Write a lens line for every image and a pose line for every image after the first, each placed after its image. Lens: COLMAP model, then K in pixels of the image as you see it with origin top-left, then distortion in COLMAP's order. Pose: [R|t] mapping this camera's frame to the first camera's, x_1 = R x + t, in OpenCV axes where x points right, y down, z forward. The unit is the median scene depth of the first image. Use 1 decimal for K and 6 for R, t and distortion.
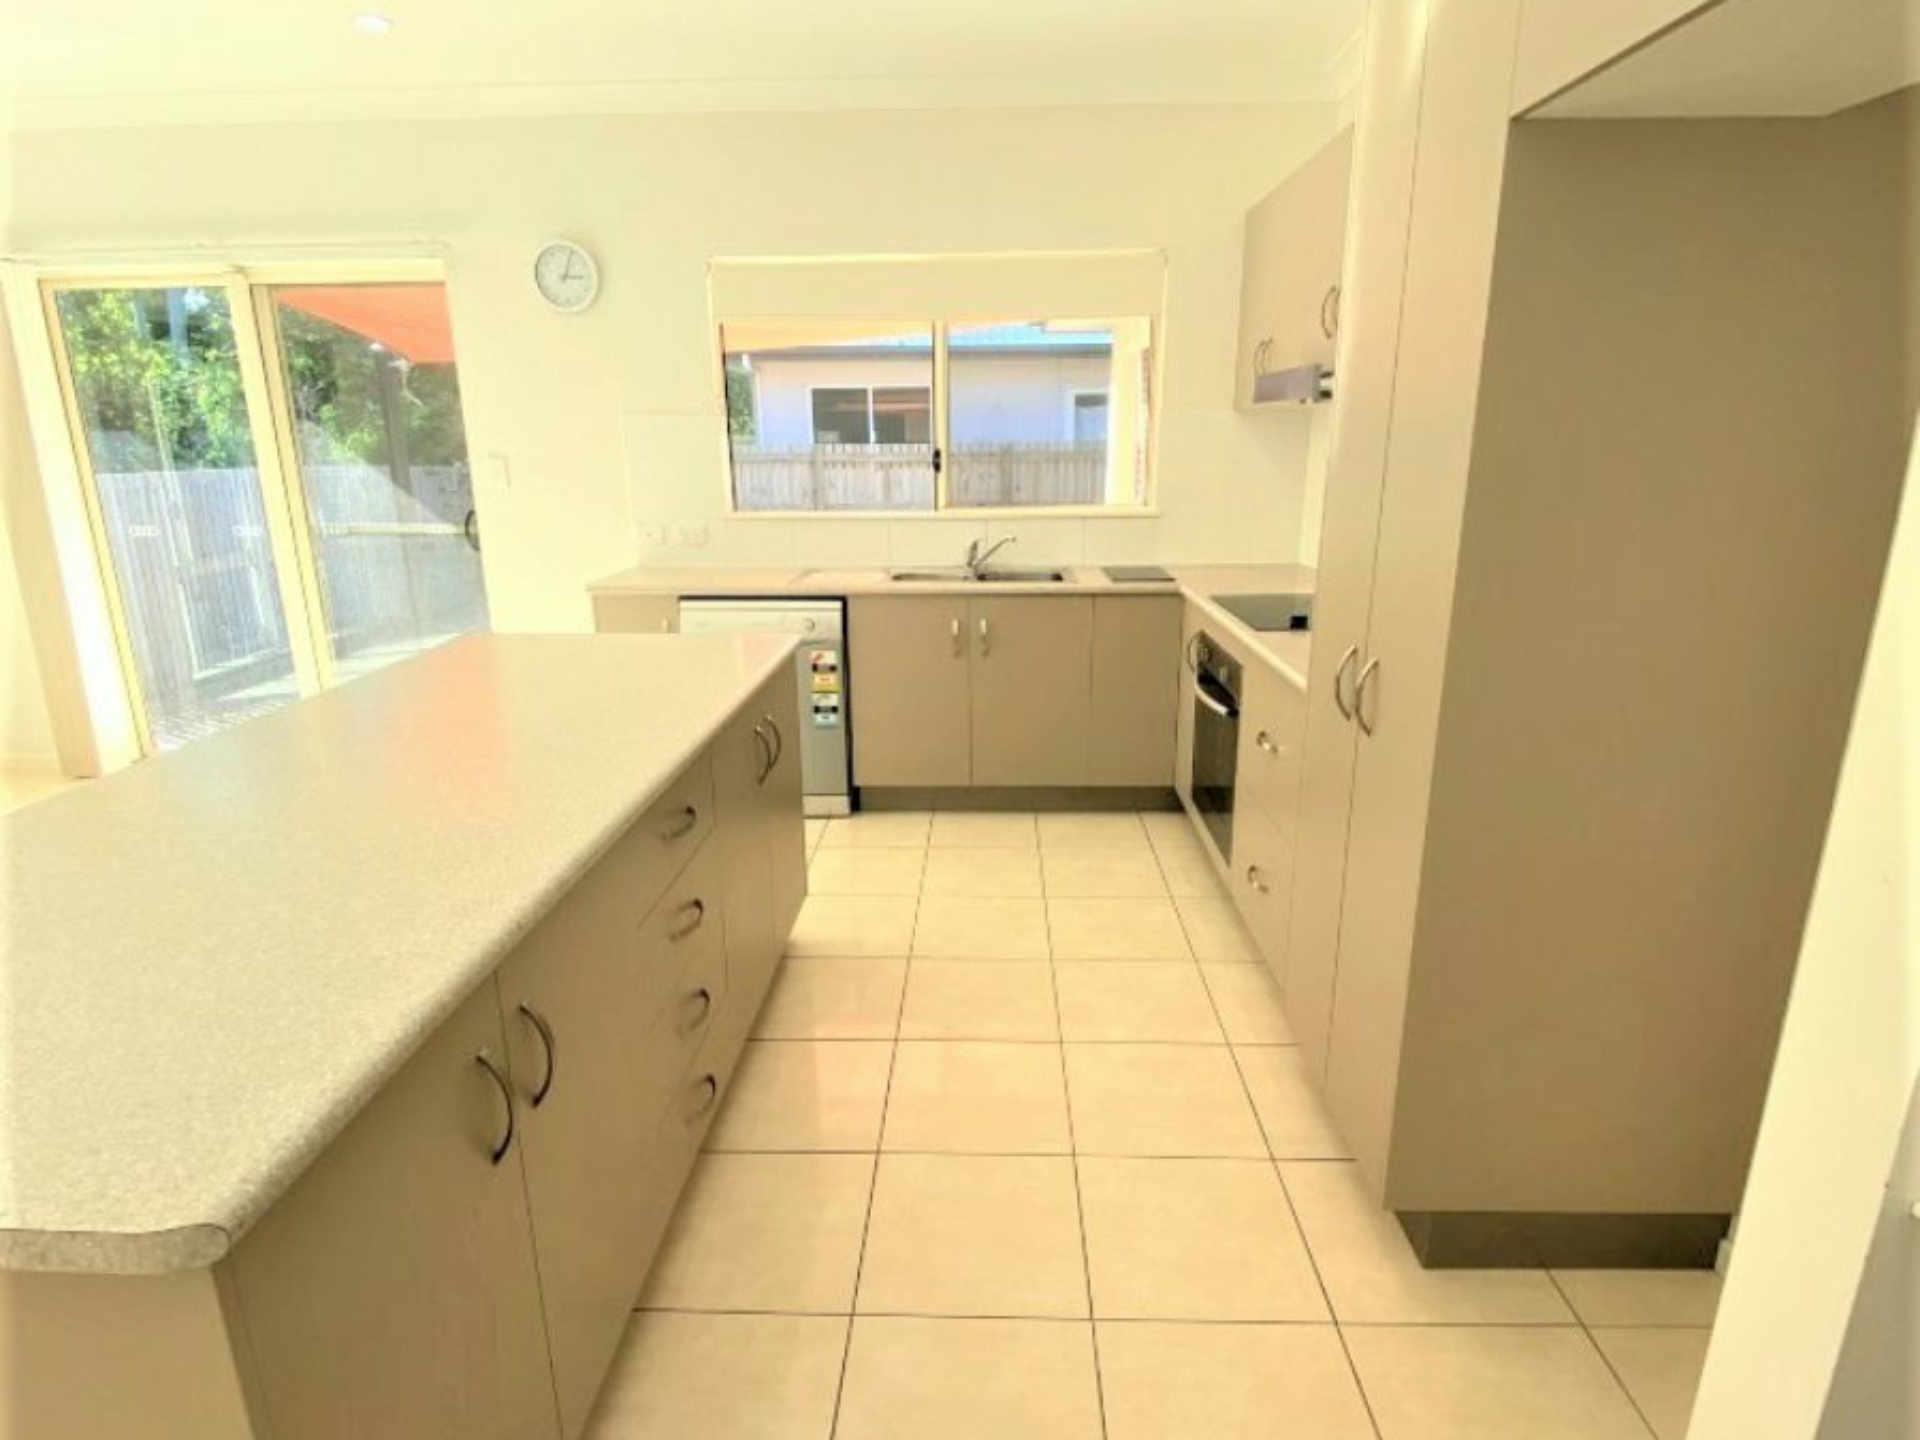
lens RADIAL K [[1041.1, 0, 956.9], [0, 1041.1, 723.8], [0, 0, 1]] dist [-0.001830, -0.001728]
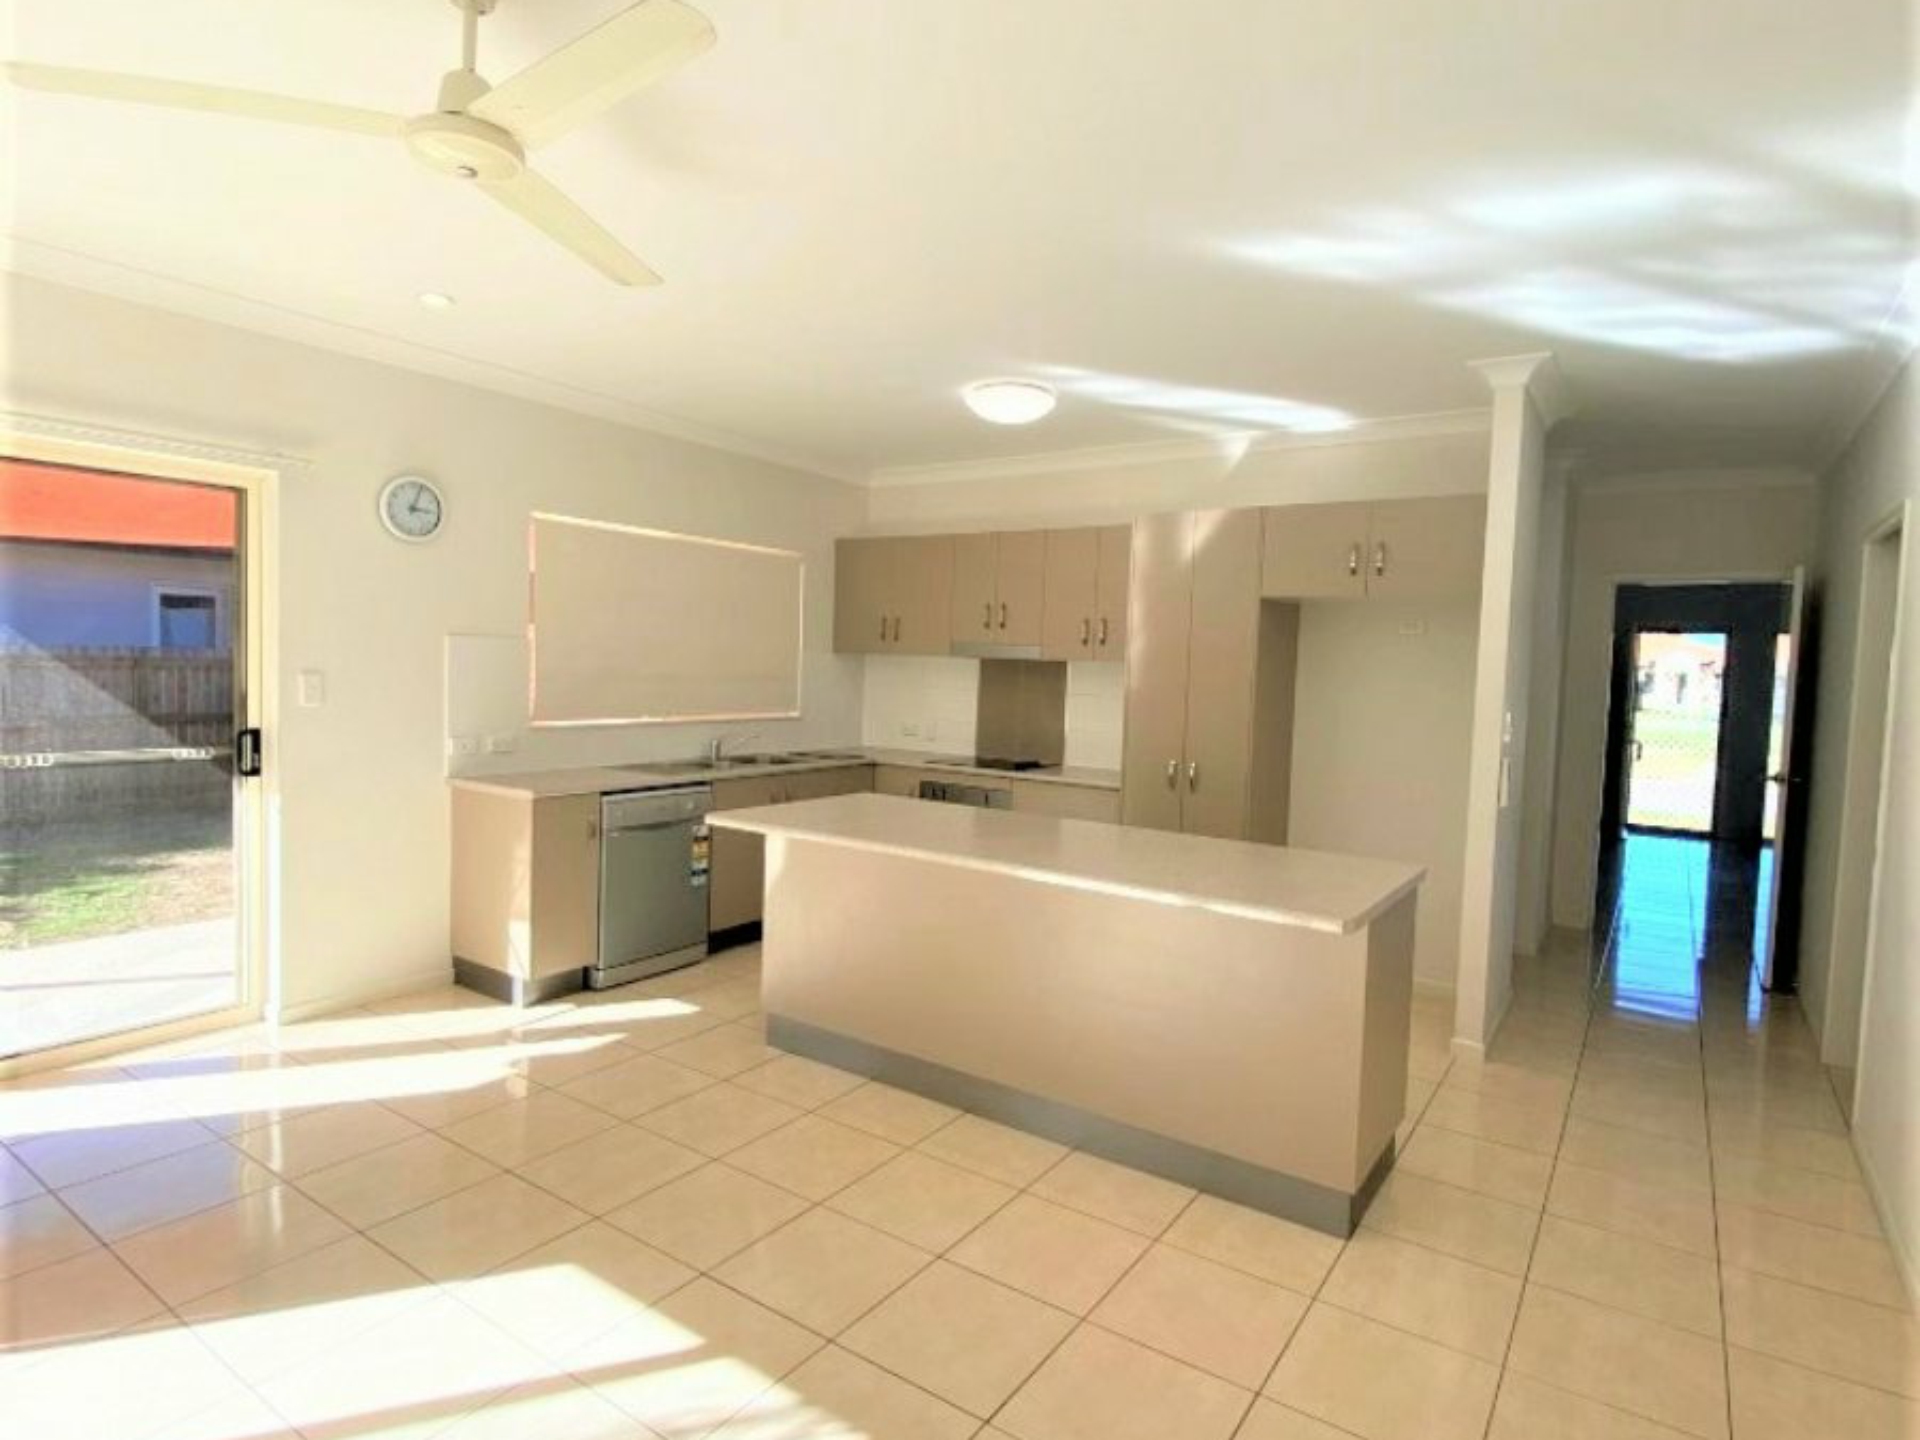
lens RADIAL K [[1041.1, 0, 954.3], [0, 1041.1, 717.4], [0, 0, 1]] dist [-0.001830, -0.001728]
pose [[0.536280, -0.023190, 0.843721, -0.972586], [0.189917, 0.977304, -0.093853, -0.018839], [-0.822396, 0.210568, 0.528513, 0.033952]]
